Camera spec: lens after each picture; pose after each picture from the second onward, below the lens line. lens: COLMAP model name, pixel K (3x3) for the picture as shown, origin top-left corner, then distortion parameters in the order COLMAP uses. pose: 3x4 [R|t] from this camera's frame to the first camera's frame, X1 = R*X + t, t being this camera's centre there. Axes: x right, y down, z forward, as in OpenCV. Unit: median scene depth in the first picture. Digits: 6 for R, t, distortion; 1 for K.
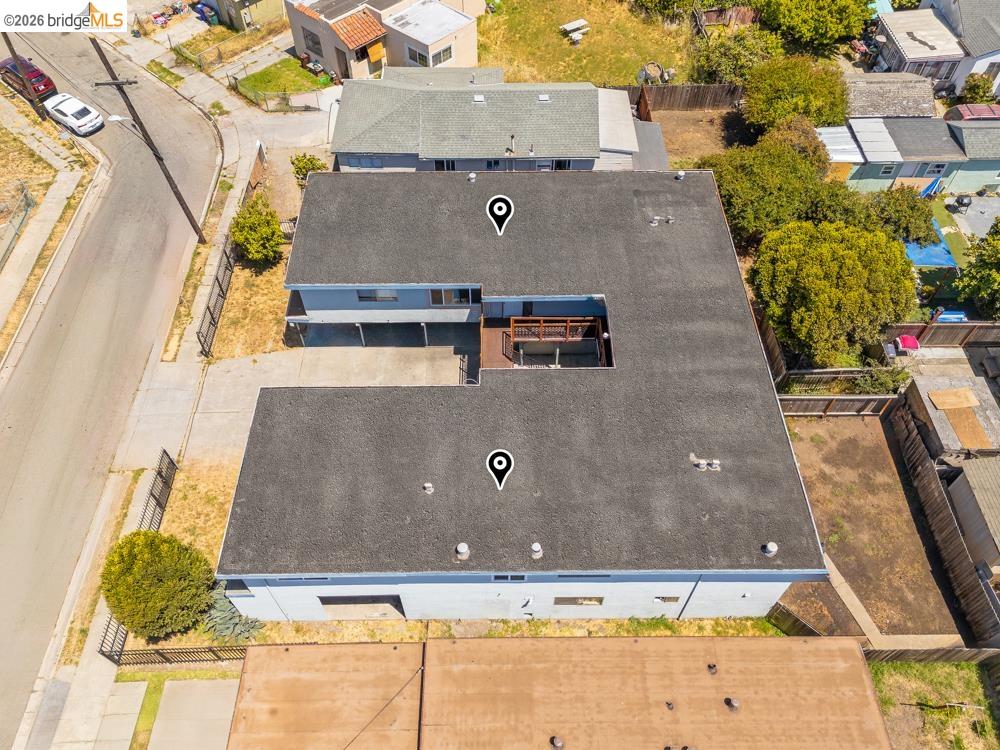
lens RADIAL K [[747.5, 0, 497.1], [0, 747.5, 374.0], [0, 0, 1]] dist [0.067972, -0.054387]
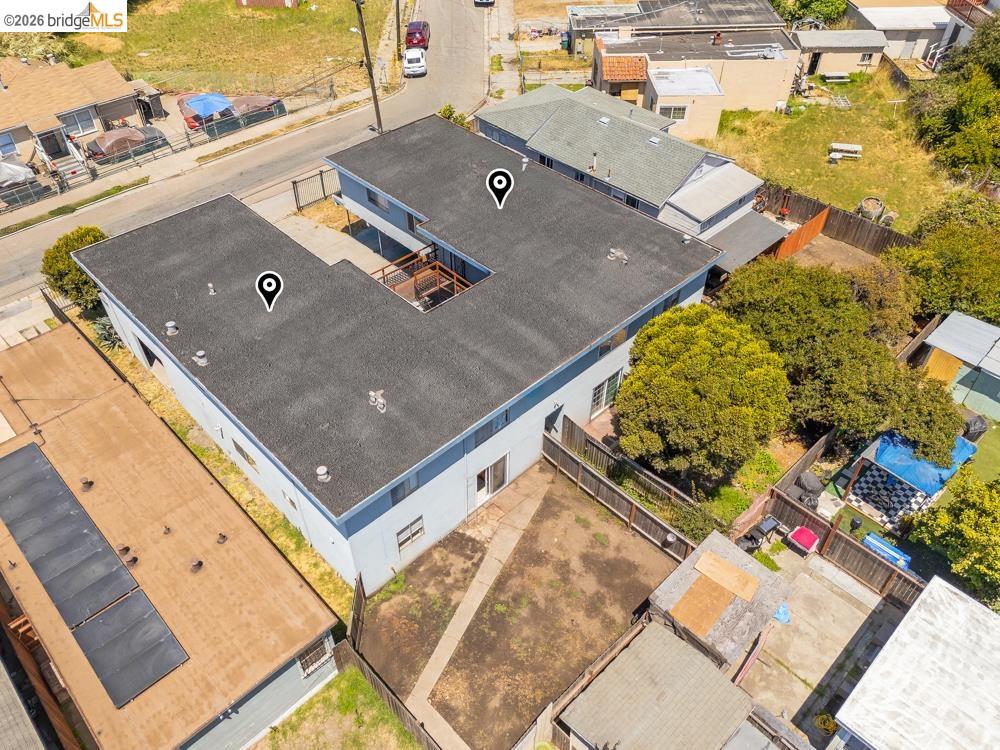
lens RADIAL K [[747.5, 0, 499.5], [0, 747.5, 375.7], [0, 0, 1]] dist [0.067972, -0.054387]
pose [[0.689229, 0.494725, -0.529349, 0.616931], [-0.574419, 0.818386, 0.016945, -0.010573], [0.441595, 0.292389, 0.848235, 0.159291]]
